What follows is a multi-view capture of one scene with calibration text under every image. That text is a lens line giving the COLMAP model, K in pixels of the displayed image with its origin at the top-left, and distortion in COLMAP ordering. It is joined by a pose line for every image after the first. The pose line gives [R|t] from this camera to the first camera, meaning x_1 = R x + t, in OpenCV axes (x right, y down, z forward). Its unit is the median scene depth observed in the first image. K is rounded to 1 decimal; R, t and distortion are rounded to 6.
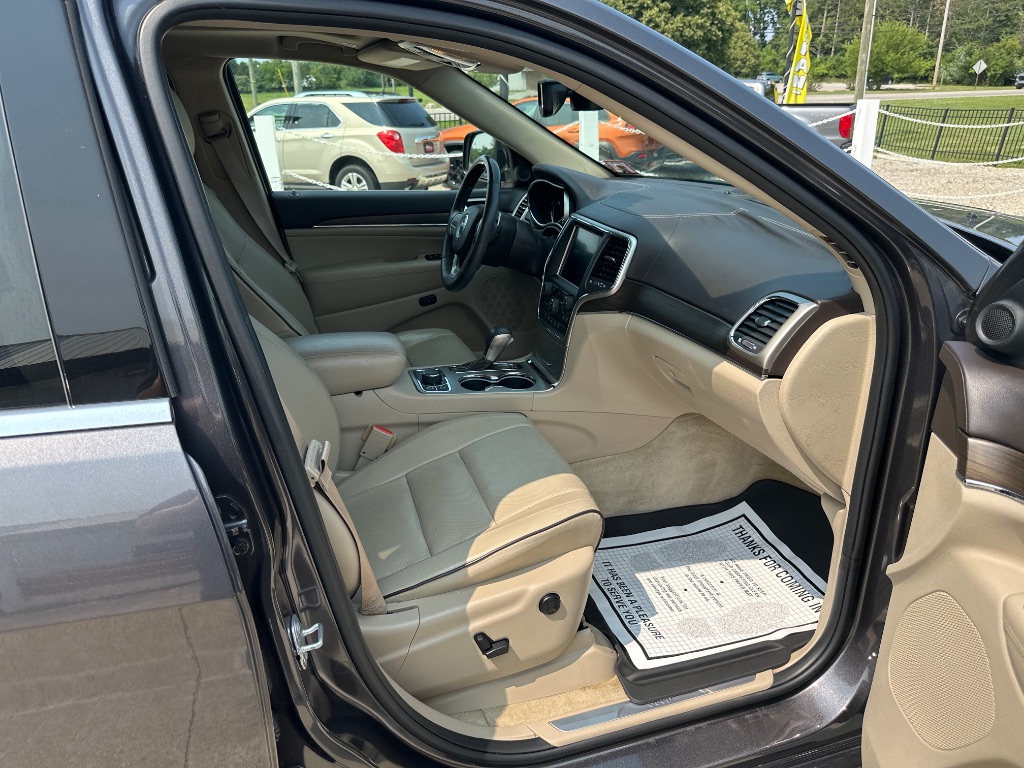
lens RADIAL K [[853.0, 0, 512.0], [0, 853.0, 384.0], [0, 0, 1]] dist [0.010243, -0.003052]
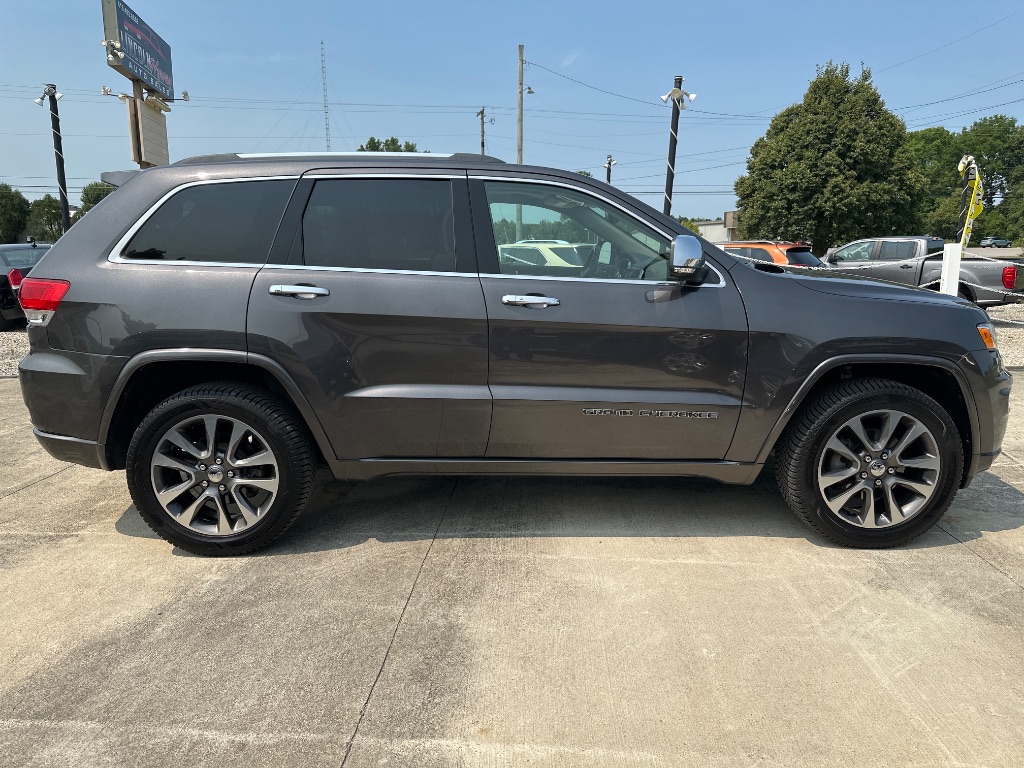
lens RADIAL K [[853.0, 0, 512.0], [0, 853.0, 384.0], [0, 0, 1]] dist [0.010243, -0.003052]
pose [[0.971208, 0.049131, -0.233114, 0.024444], [-0.089266, 0.982265, -0.164883, 0.039091], [0.220878, 0.180945, 0.958369, -0.091128]]
